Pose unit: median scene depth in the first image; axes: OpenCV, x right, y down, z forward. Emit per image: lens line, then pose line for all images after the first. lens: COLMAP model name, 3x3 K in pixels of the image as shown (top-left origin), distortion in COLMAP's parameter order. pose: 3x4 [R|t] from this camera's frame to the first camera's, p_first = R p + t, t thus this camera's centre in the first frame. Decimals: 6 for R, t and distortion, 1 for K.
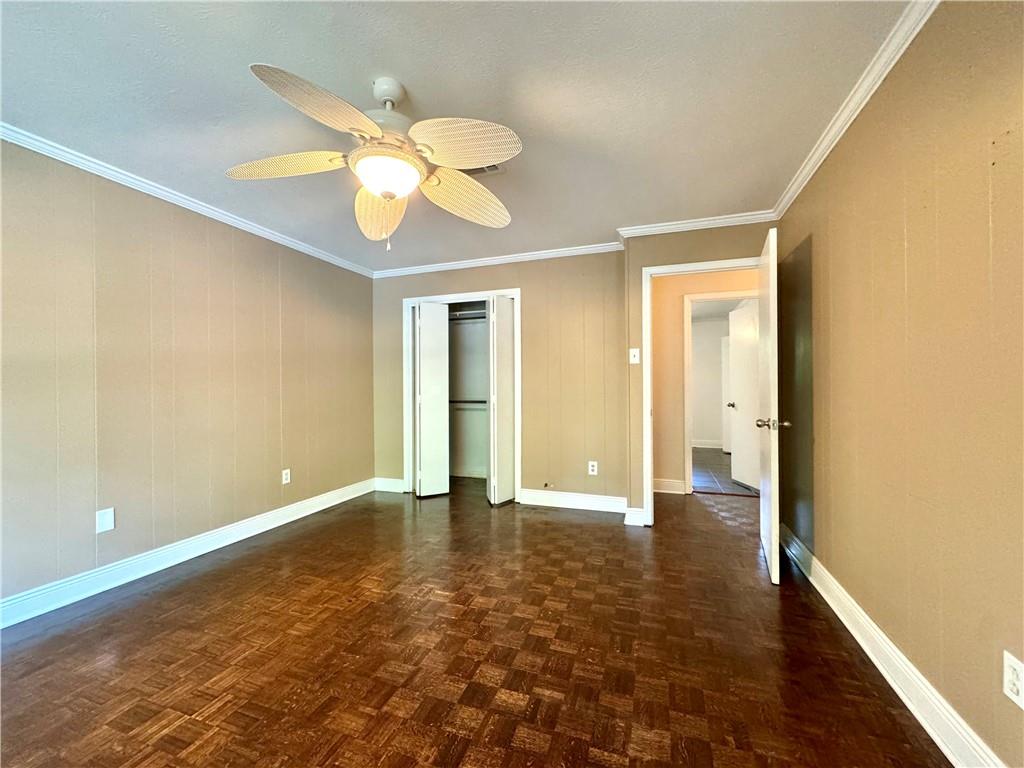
lens RADIAL K [[412.5, 0, 507.9], [0, 412.5, 382.4], [0, 0, 1]] dist [-0.000946, -0.000537]
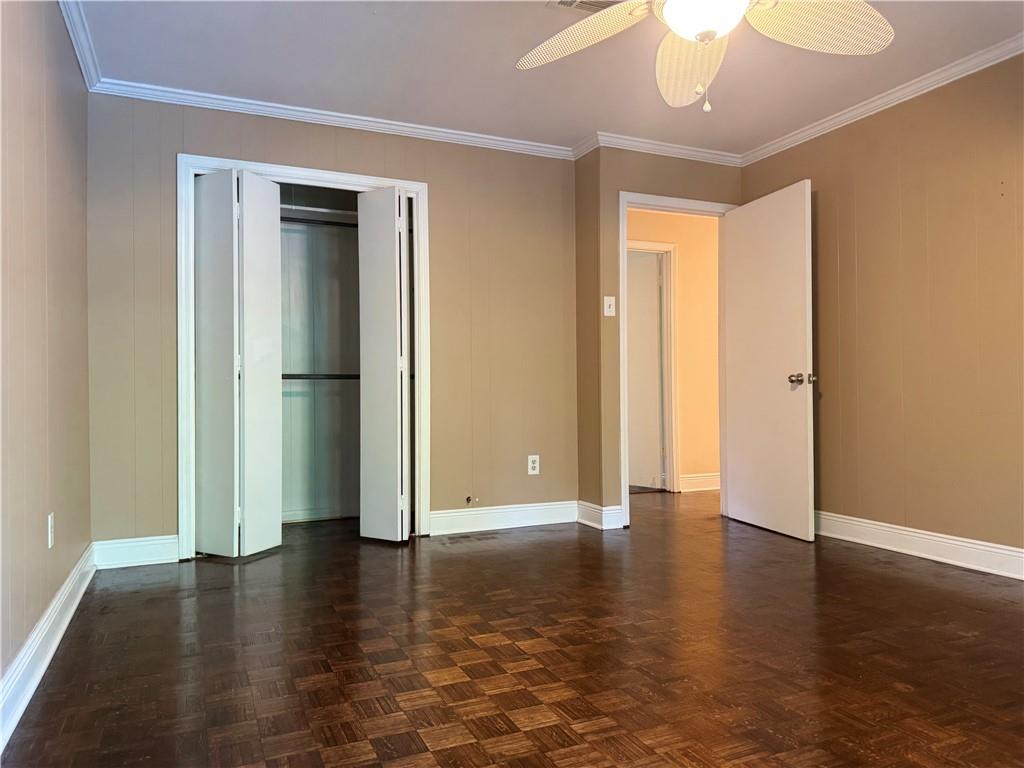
lens RADIAL K [[733.1, 0, 510.0], [0, 733.1, 387.3], [0, 0, 1]] dist [0.026455, -0.026940]
pose [[0.719619, 0.004109, 0.694357, -0.676734], [-0.004193, 0.999990, -0.001572, 0.079394], [-0.694356, -0.001780, 0.719629, 0.142881]]
